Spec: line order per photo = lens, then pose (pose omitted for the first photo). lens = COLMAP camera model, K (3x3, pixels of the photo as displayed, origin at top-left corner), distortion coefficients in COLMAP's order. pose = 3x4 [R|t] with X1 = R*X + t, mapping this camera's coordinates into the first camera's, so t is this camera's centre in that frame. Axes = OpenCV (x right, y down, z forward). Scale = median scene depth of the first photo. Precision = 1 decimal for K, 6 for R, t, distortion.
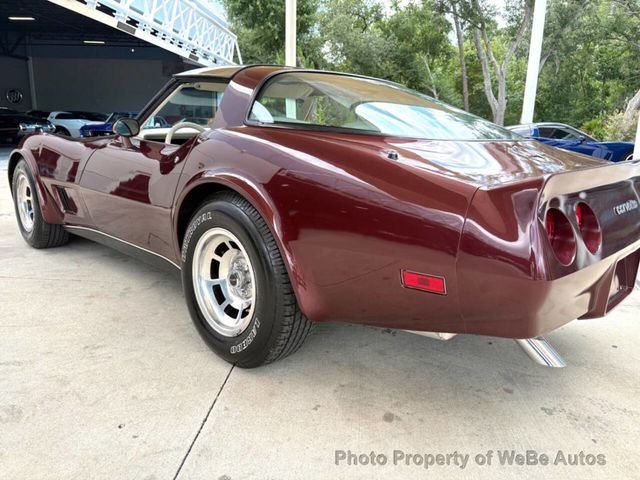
lens RADIAL K [[512.2, 0, 332.0], [0, 512.2, 239.8], [0, 0, 1]] dist [0.028417, -0.007322]
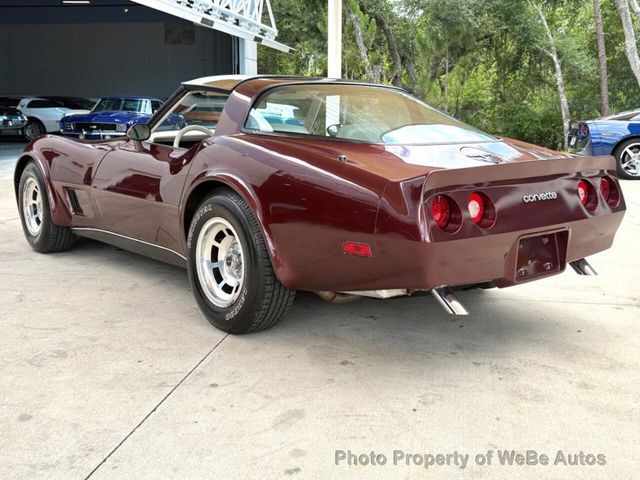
lens RADIAL K [[782.1, 0, 335.7], [0, 782.1, 238.7], [0, 0, 1]] dist [0.148628, -0.380195]
pose [[0.995091, 0.001511, -0.098953, 0.157259], [-0.006683, 0.998627, -0.051956, 0.078738], [0.098739, 0.052362, 0.993735, -0.530810]]
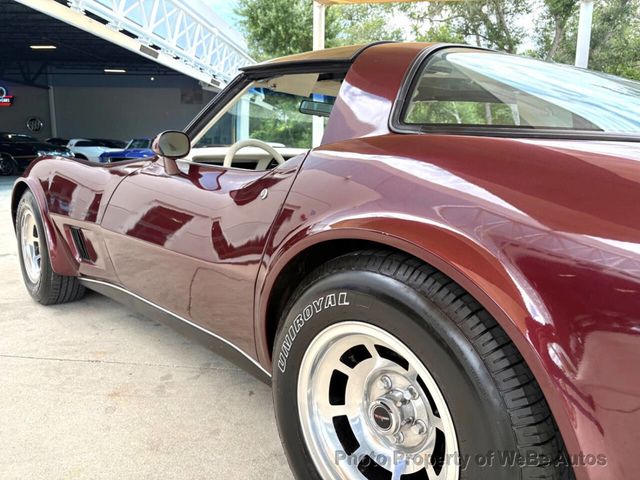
lens RADIAL K [[514.4, 0, 320.0], [0, 514.4, 240.0], [0, 0, 1]] dist [-0.001291, 0.066088]
pose [[0.999035, 0.001124, -0.043917, -0.155221], [-0.003336, 0.998728, -0.050313, -0.052262], [0.043805, 0.050410, 0.997767, 0.299790]]
